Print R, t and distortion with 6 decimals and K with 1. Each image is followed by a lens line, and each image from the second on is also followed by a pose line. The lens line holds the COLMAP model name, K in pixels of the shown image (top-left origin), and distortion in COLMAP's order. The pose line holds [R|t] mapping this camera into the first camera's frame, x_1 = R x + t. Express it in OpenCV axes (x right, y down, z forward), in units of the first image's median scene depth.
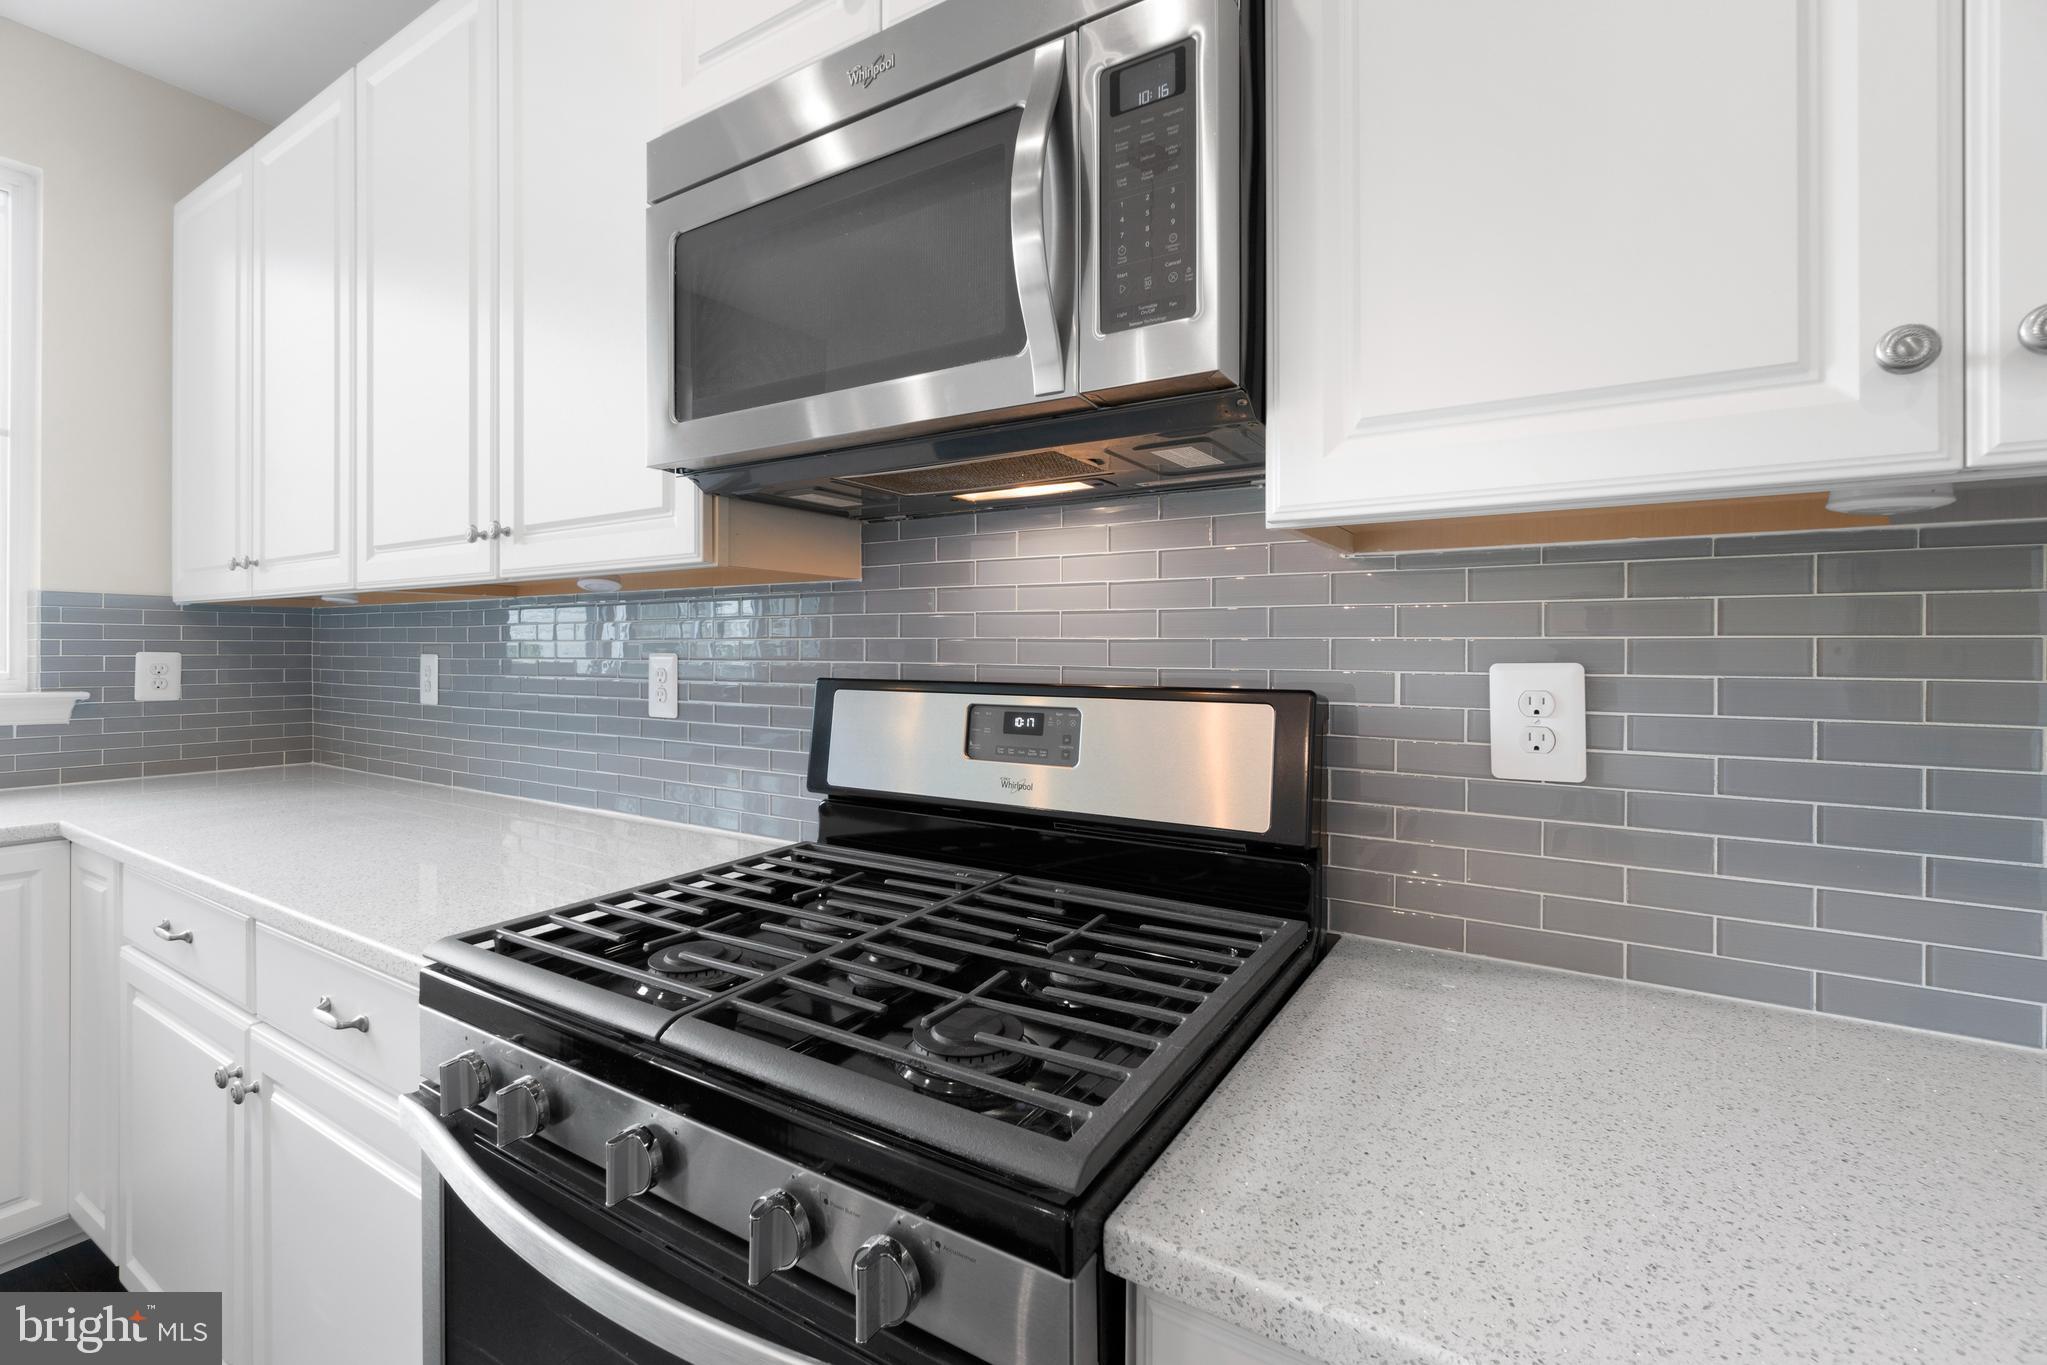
lens RADIAL K [[890.2, 0, 1022.2], [0, 890.2, 648.2], [0, 0, 1]] dist [-0.000127, -0.000102]
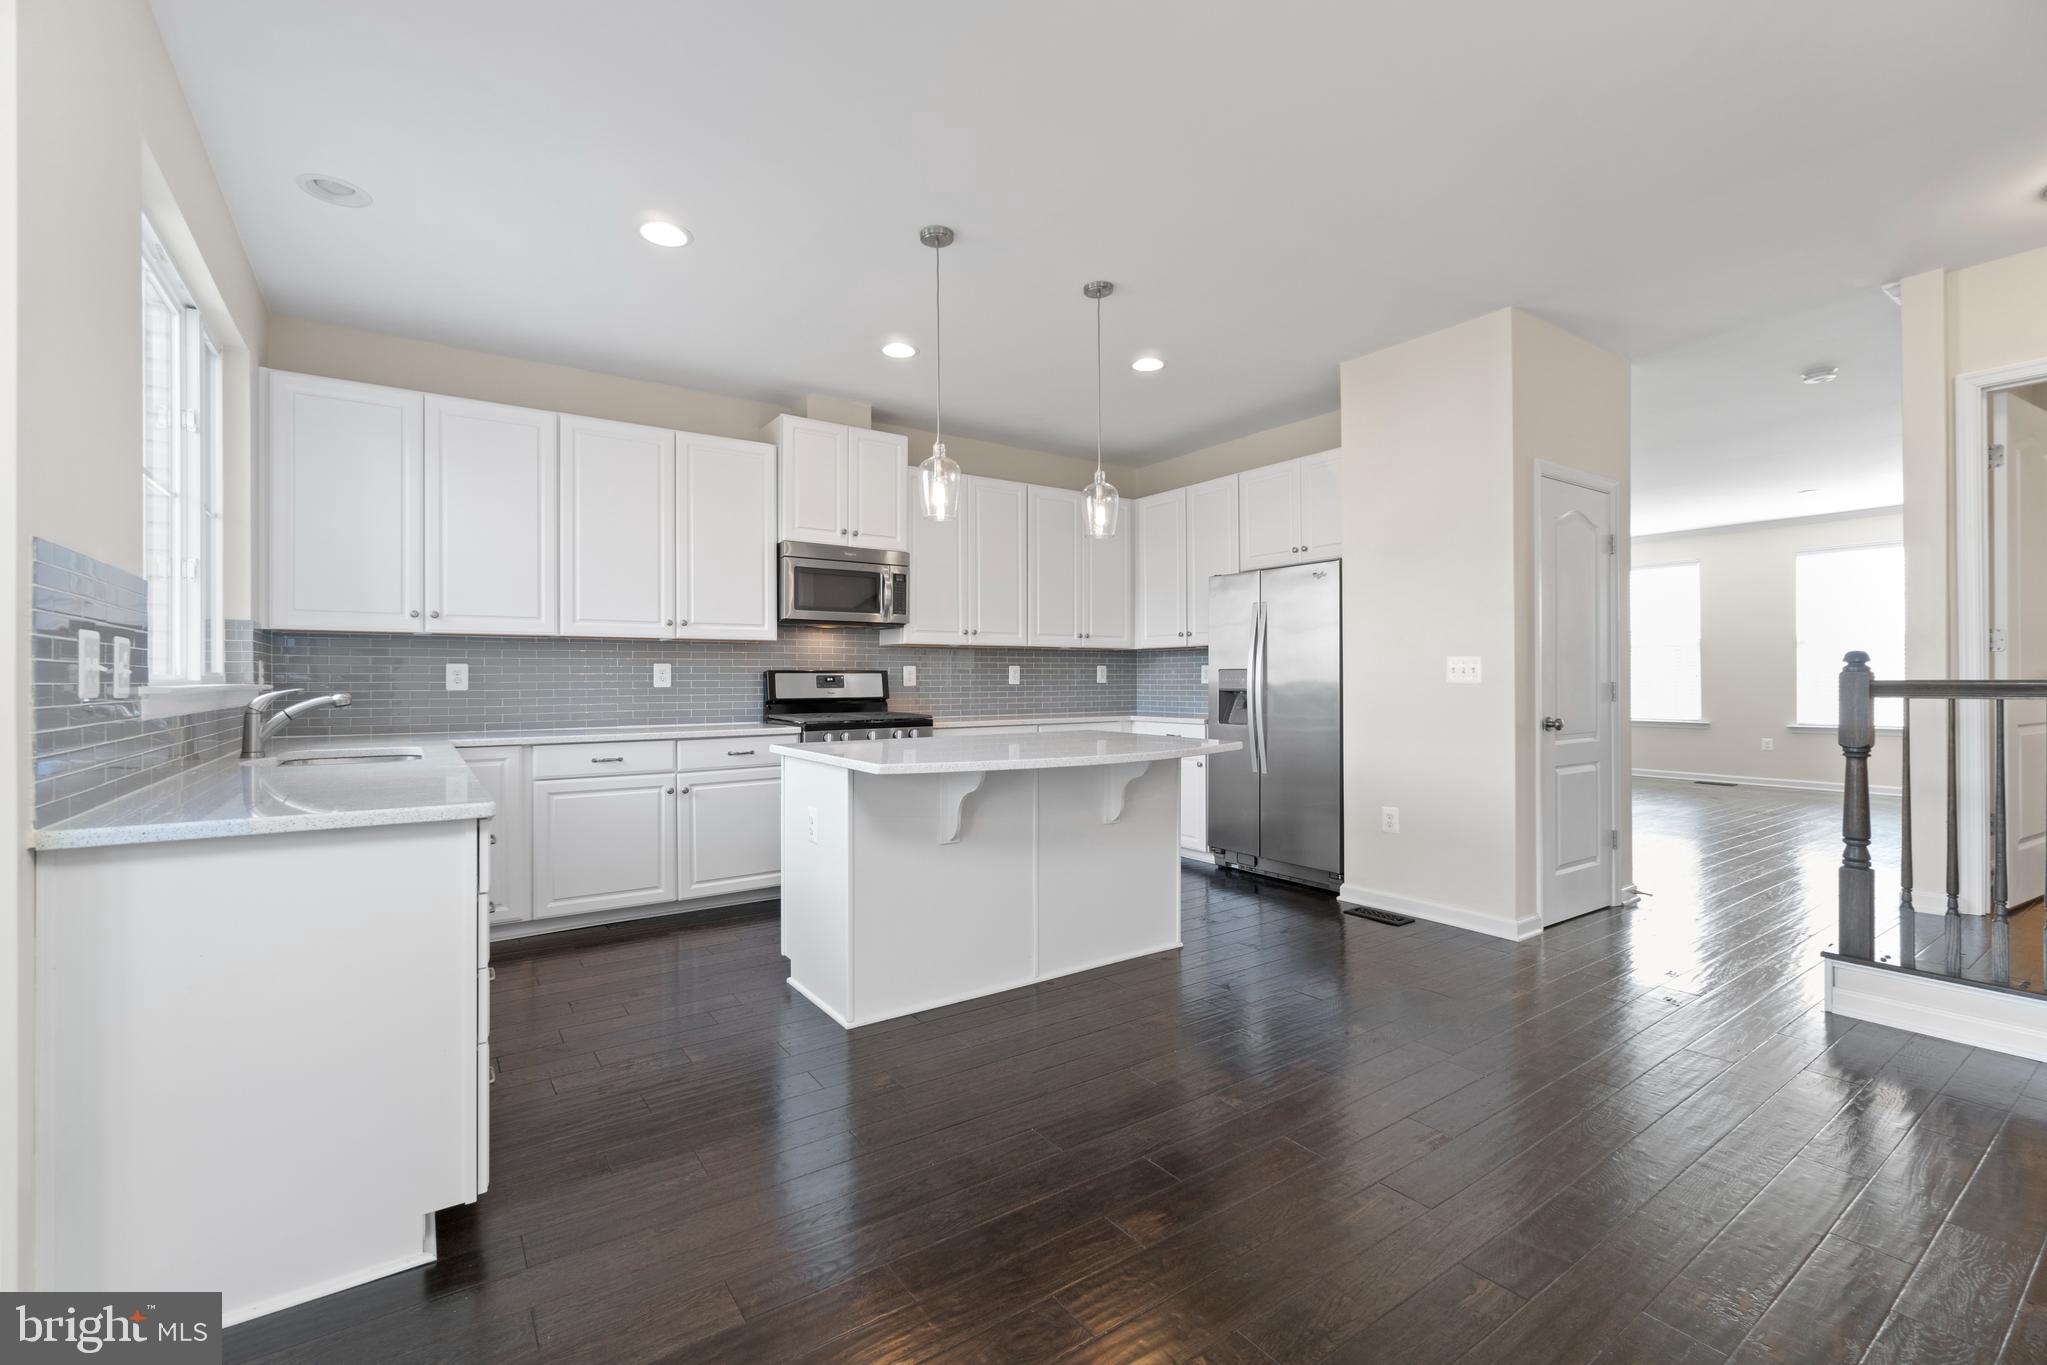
lens RADIAL K [[876.8, 0, 1018.1], [0, 876.8, 679.3], [0, 0, 1]] dist [-0.001999, -0.000173]
pose [[0.387117, -0.006109, 0.922010, -3.555132], [0.000574, 0.999979, 0.006385, 0.054553], [-0.922030, -0.001942, 0.387113, -1.513490]]
